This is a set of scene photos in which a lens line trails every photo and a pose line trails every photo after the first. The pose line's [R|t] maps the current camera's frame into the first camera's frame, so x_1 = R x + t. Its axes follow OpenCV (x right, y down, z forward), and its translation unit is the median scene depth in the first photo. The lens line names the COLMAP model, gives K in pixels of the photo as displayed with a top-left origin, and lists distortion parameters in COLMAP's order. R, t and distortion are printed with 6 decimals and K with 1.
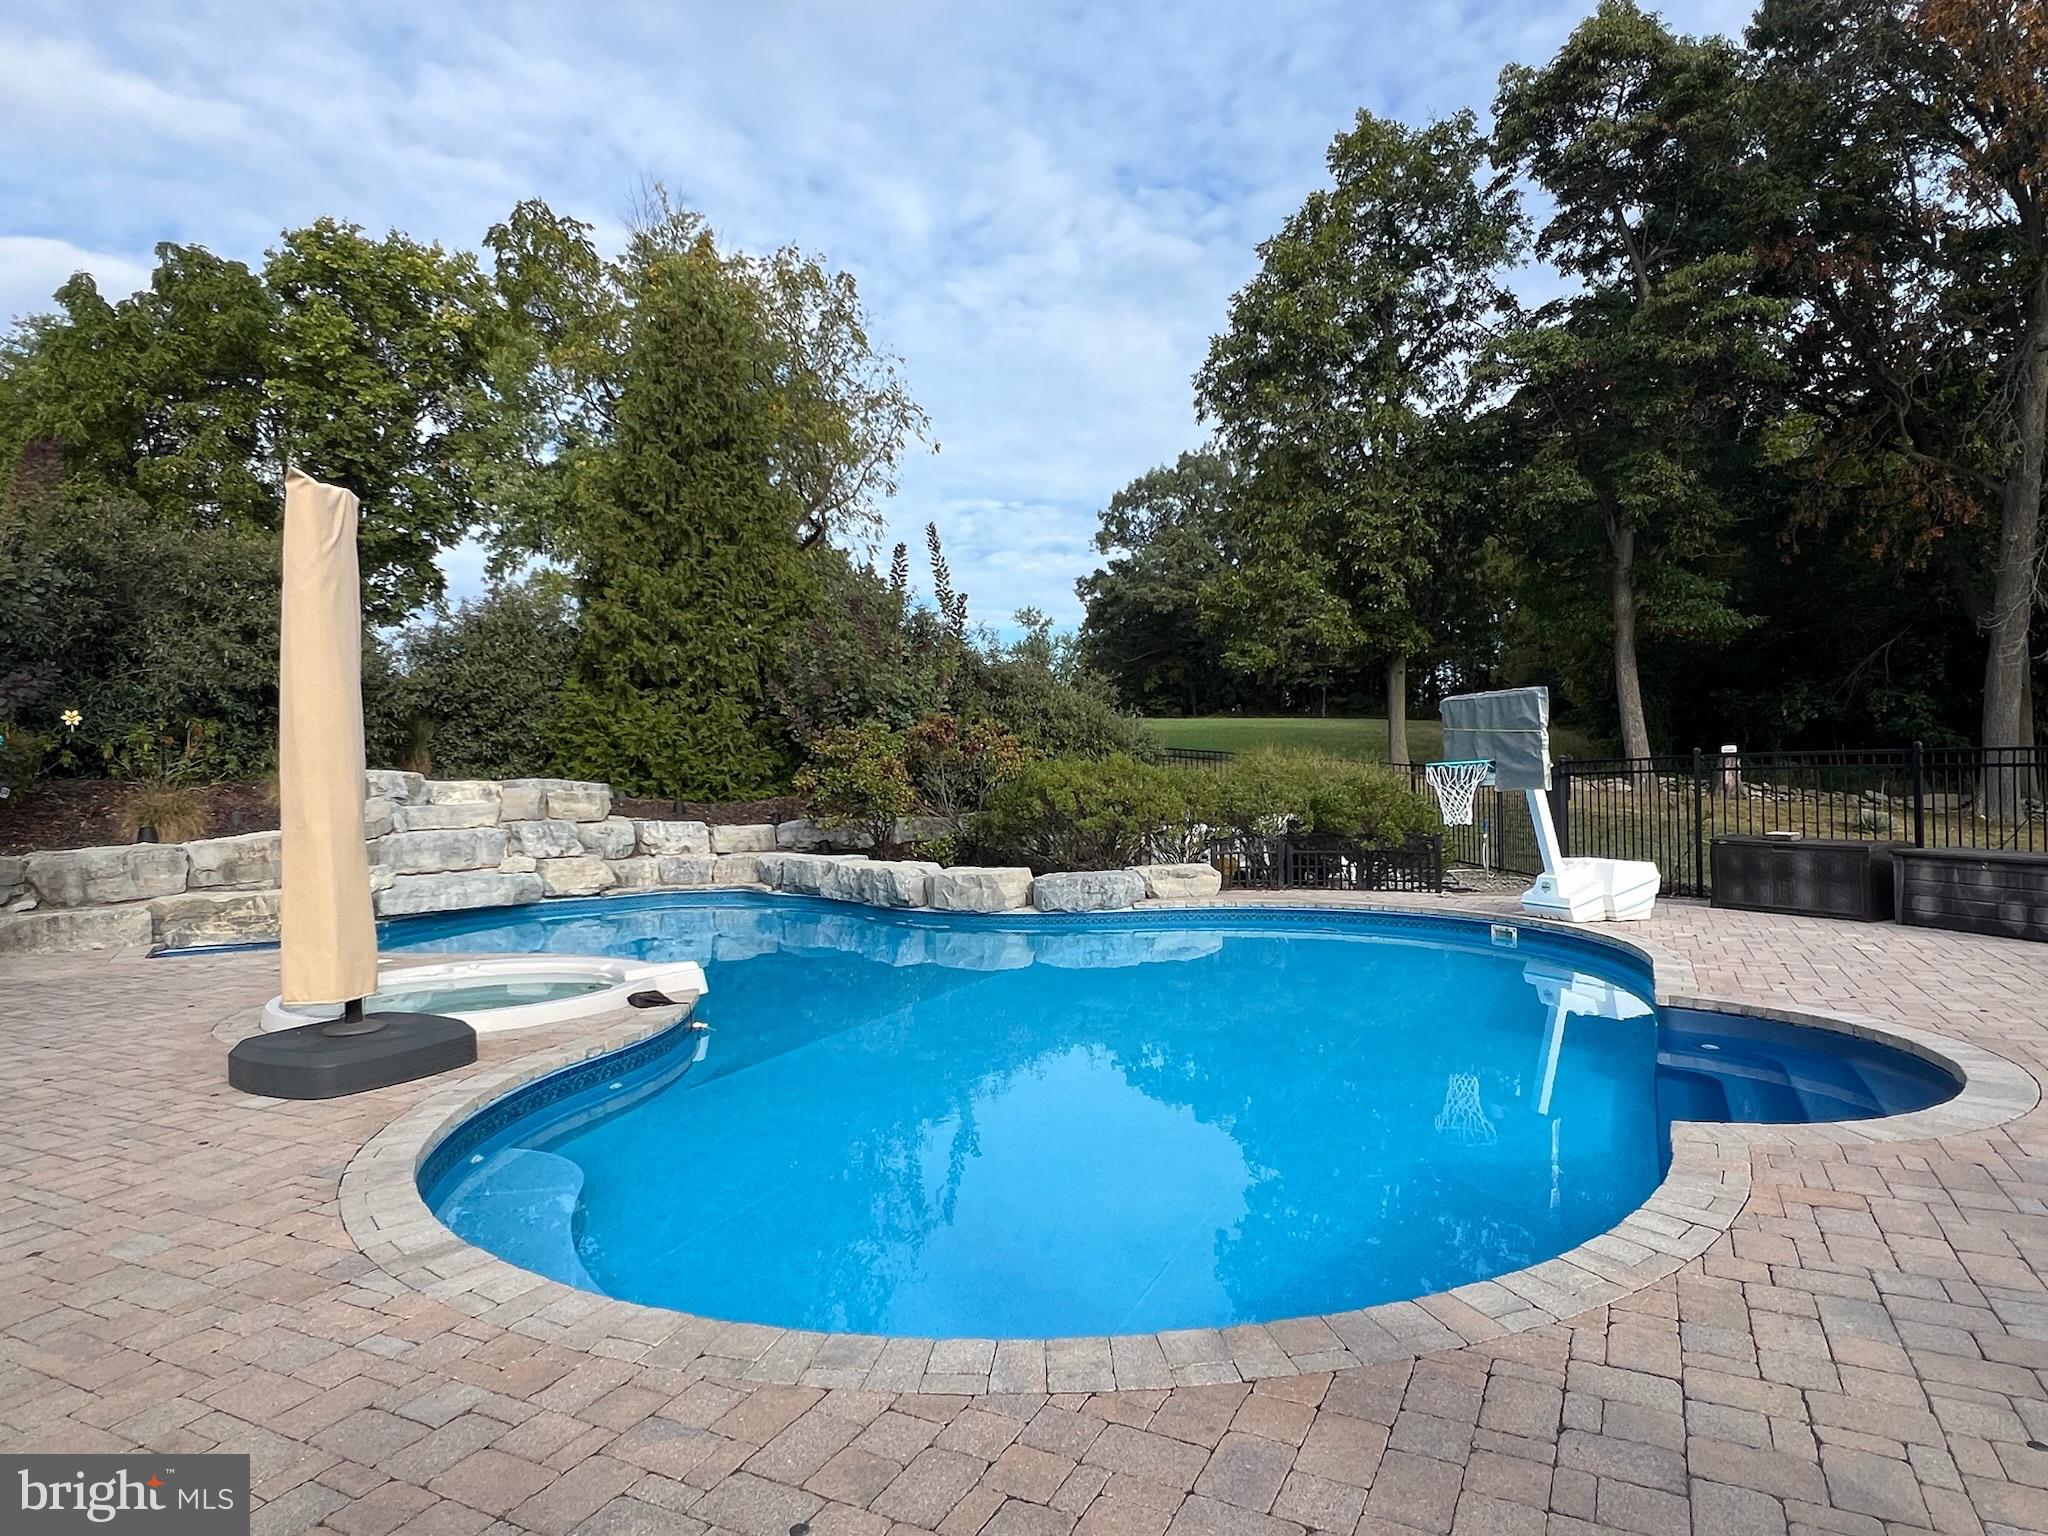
lens RADIAL K [[1197.0, 0, 1033.4], [0, 1197.0, 776.2], [0, 0, 1]] dist [0.004315, -0.001940]
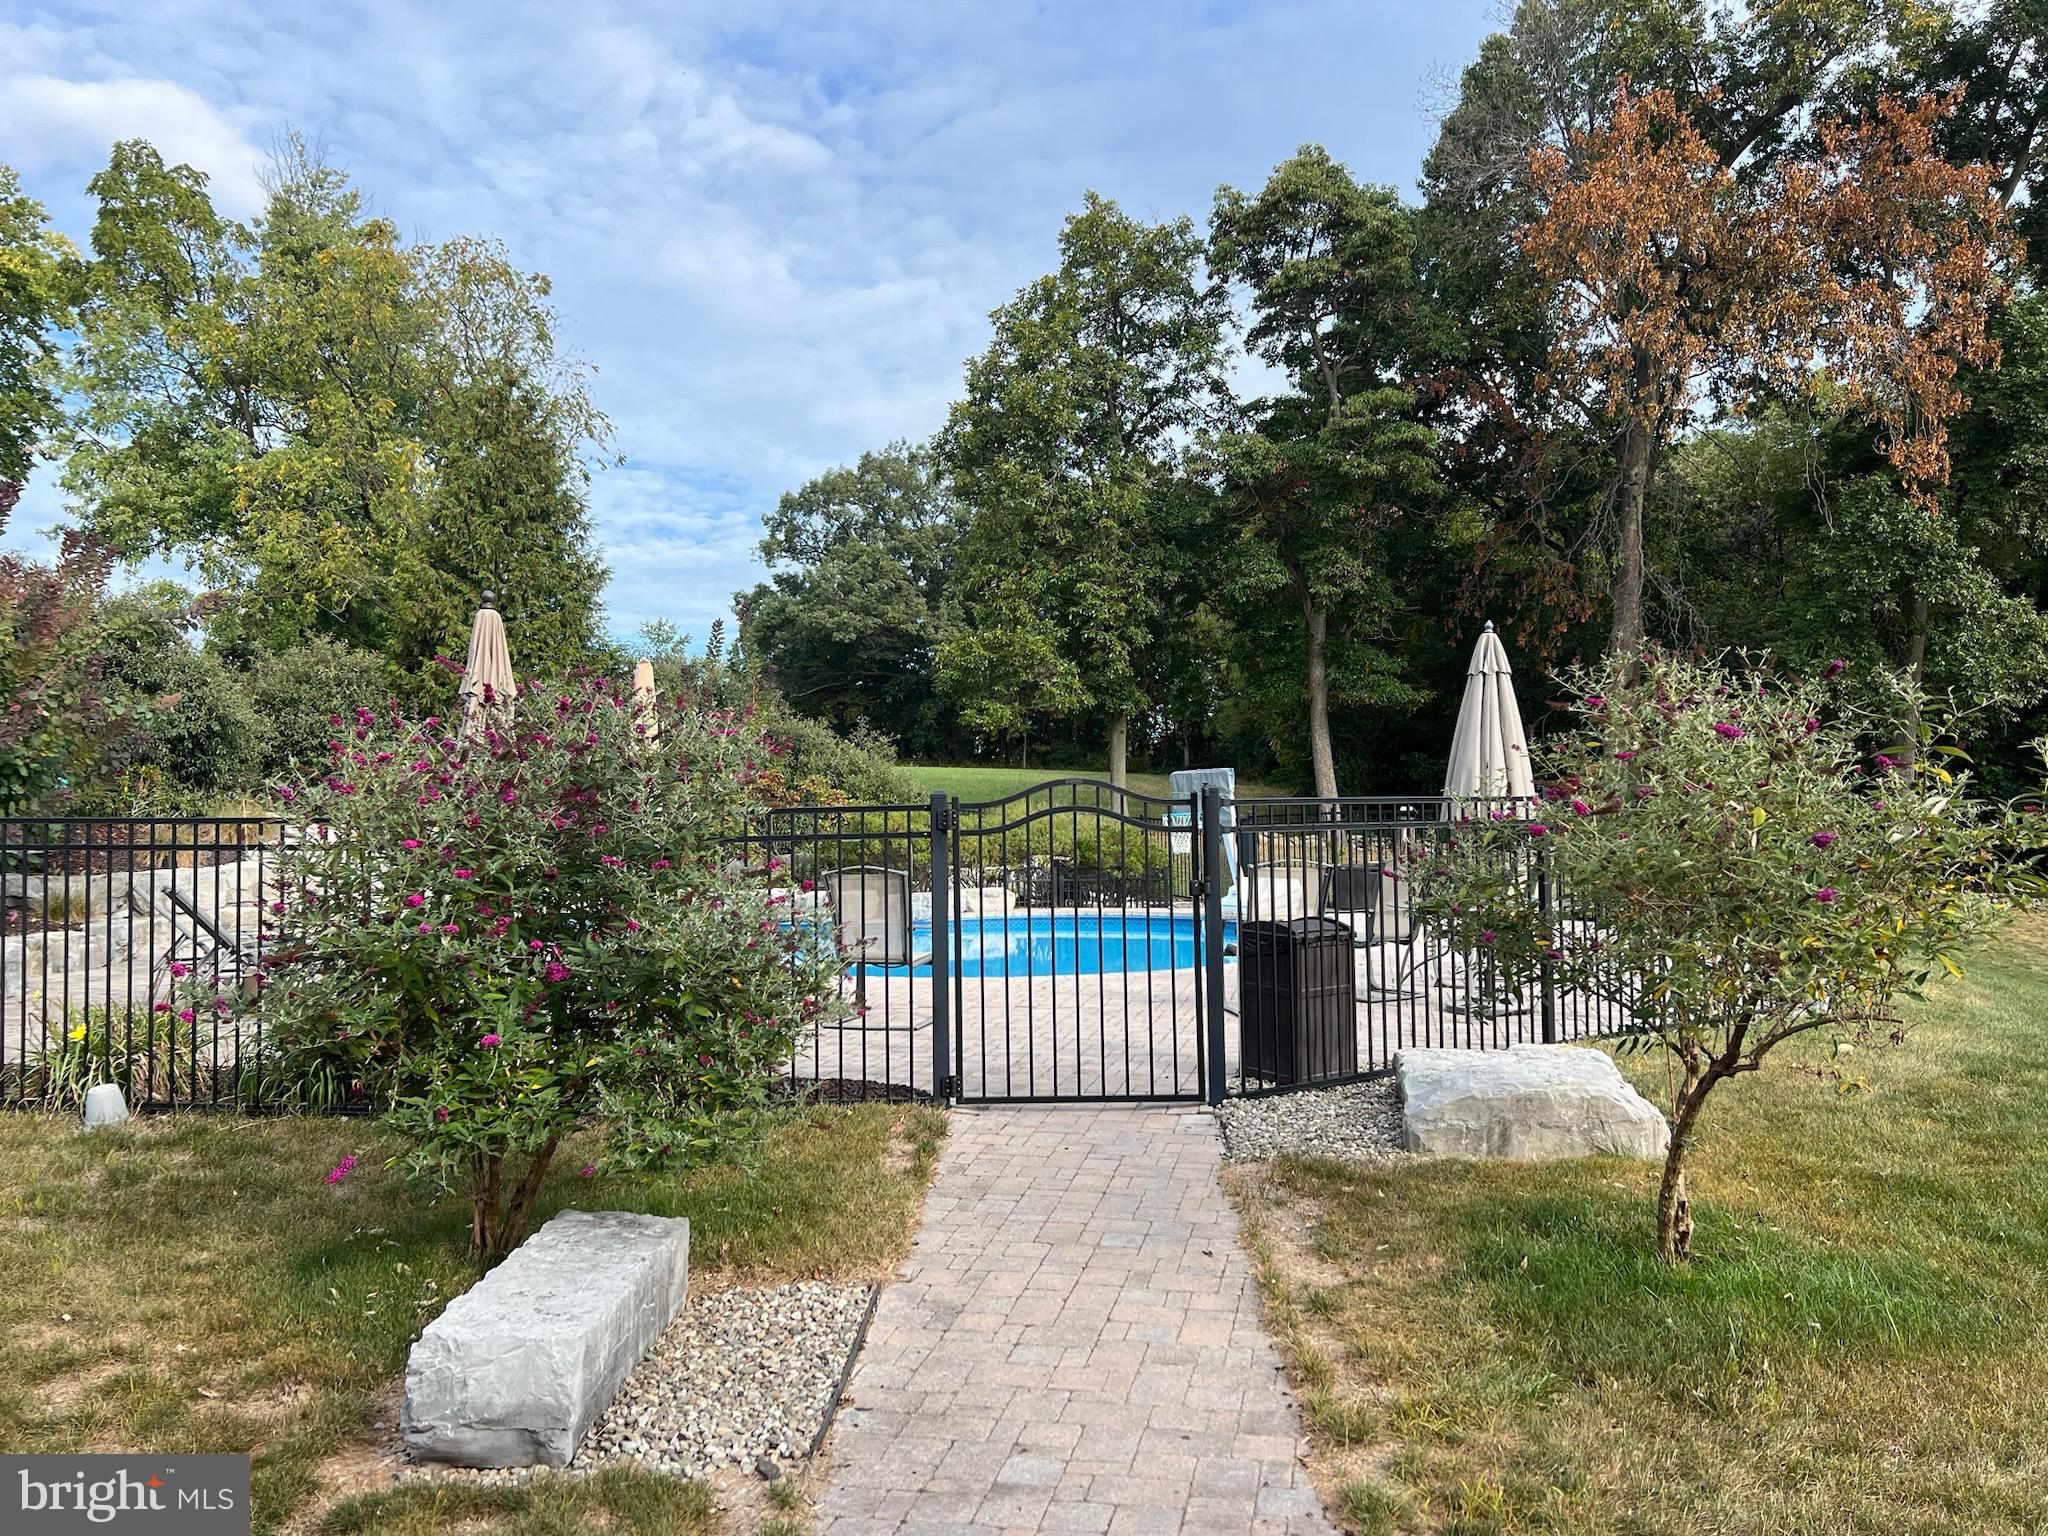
lens RADIAL K [[1541.7, 0, 1012.8], [0, 1541.7, 766.8], [0, 0, 1]] dist [0.048205, -0.010350]
pose [[0.971046, 0.020672, 0.237998, -0.110981], [-0.009954, 0.998885, -0.046150, 0.006961], [-0.238686, 0.042445, 0.970169, -0.295307]]
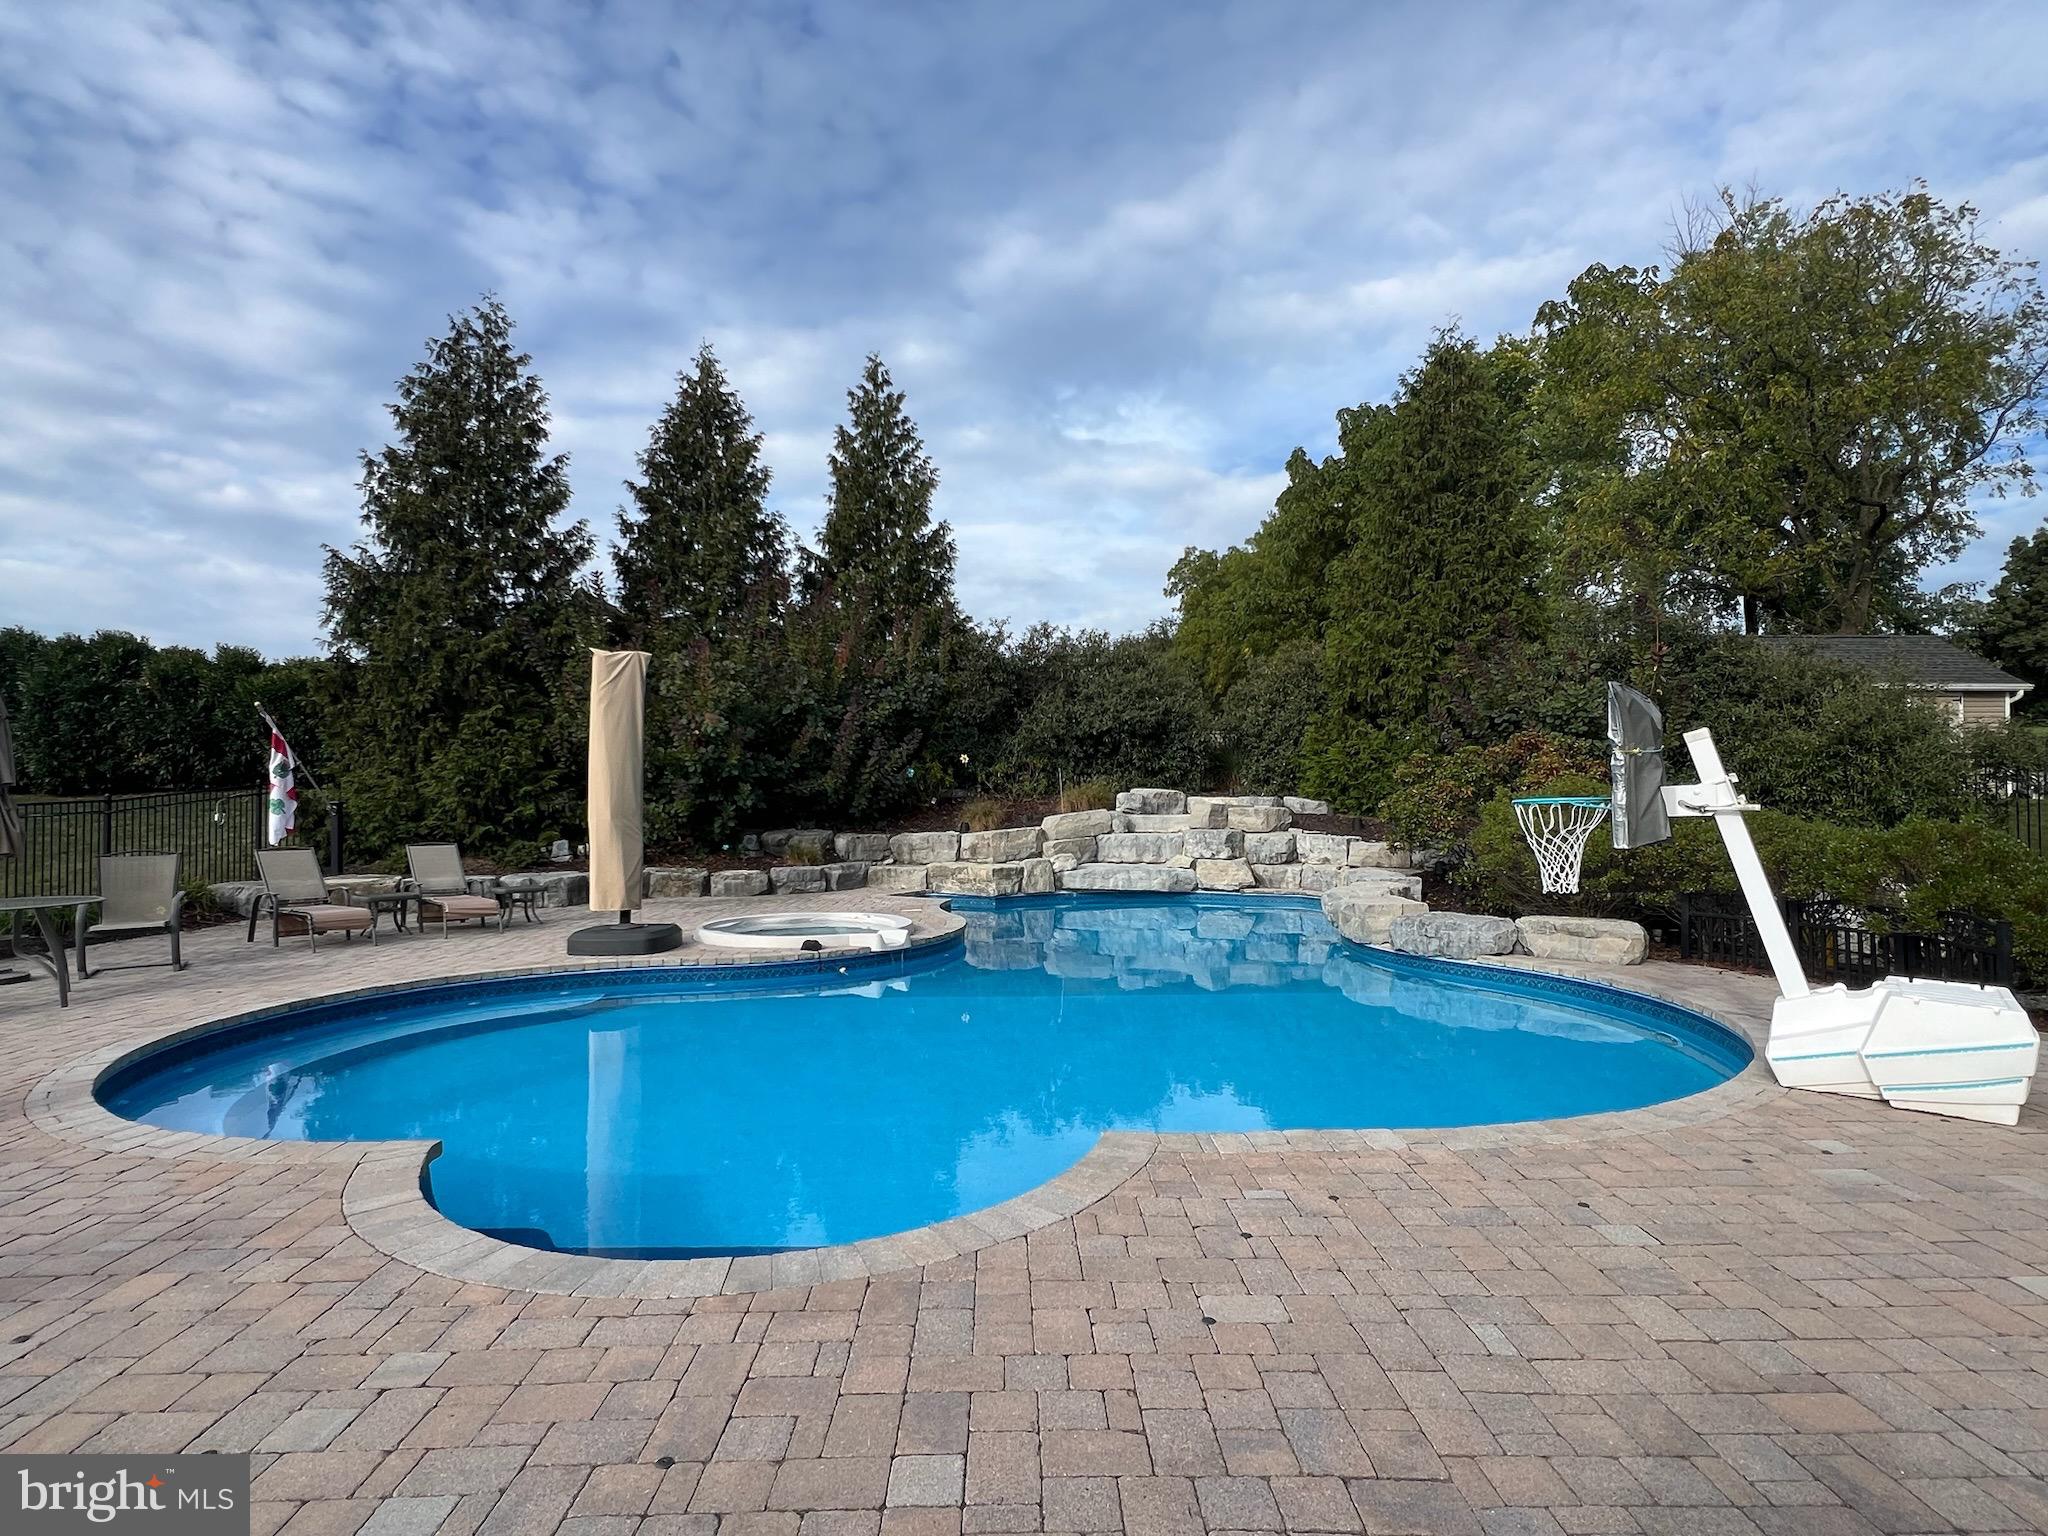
lens RADIAL K [[1029.4, 0, 1021.3], [0, 1029.4, 783.9], [0, 0, 1]] dist [-0.004475, -0.001416]
pose [[0.475389, 0.005057, -0.879761, 0.240157], [-0.008866, 0.999960, 0.000957, -0.005718], [0.879731, 0.007345, 0.475415, 0.153446]]
